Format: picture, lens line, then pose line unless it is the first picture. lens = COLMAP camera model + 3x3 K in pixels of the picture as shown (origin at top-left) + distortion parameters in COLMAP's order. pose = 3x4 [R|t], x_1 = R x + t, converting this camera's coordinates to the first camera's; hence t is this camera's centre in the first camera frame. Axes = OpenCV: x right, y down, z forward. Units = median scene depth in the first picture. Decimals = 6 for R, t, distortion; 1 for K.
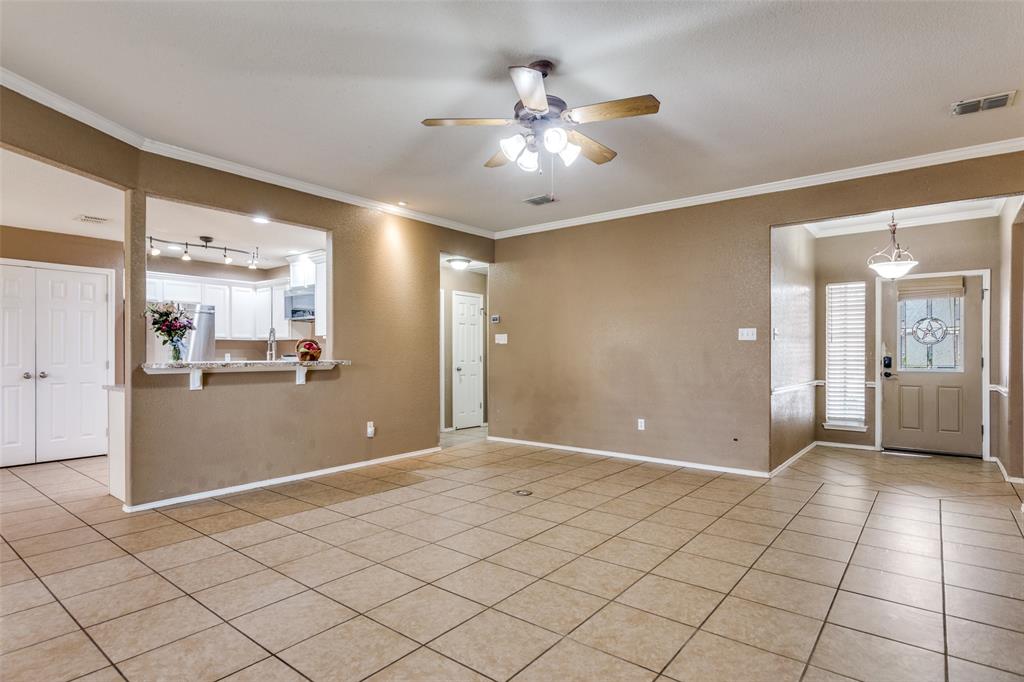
lens RADIAL K [[523.6, 0, 524.1], [0, 523.6, 350.8], [0, 0, 1]] dist [-0.001970, 0.000195]
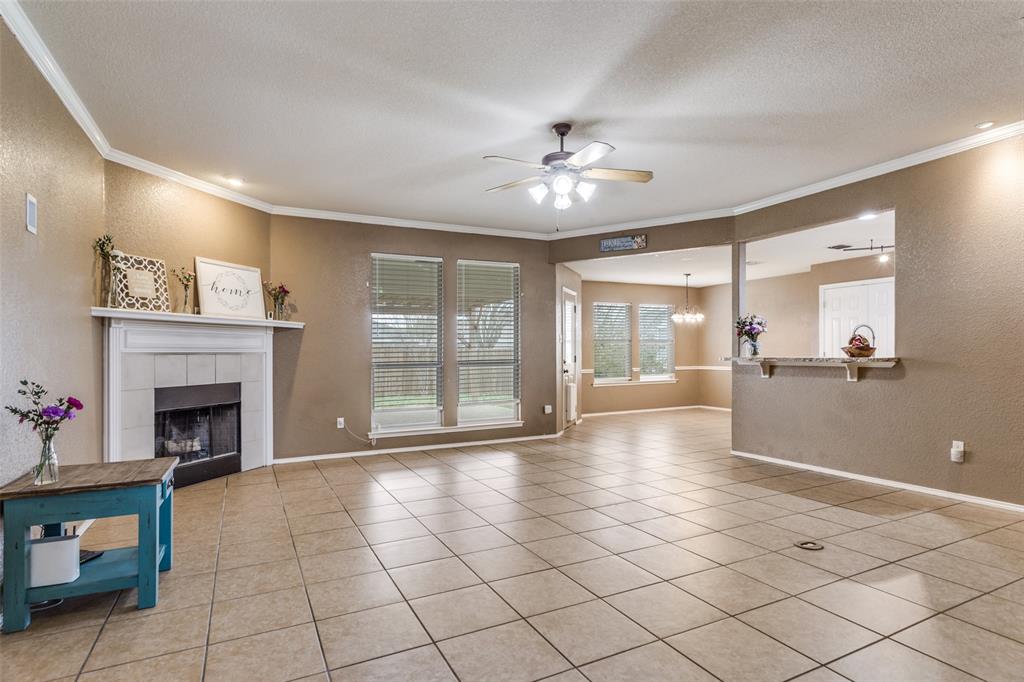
lens RADIAL K [[532.6, 0, 505.3], [0, 532.6, 339.7], [0, 0, 1]] dist [-0.001366, 0.001556]
pose [[-0.438623, -0.019225, -0.898465, 0.762416], [0.013348, 0.999521, -0.027904, 0.005474], [0.898572, -0.024232, -0.438157, 0.870067]]
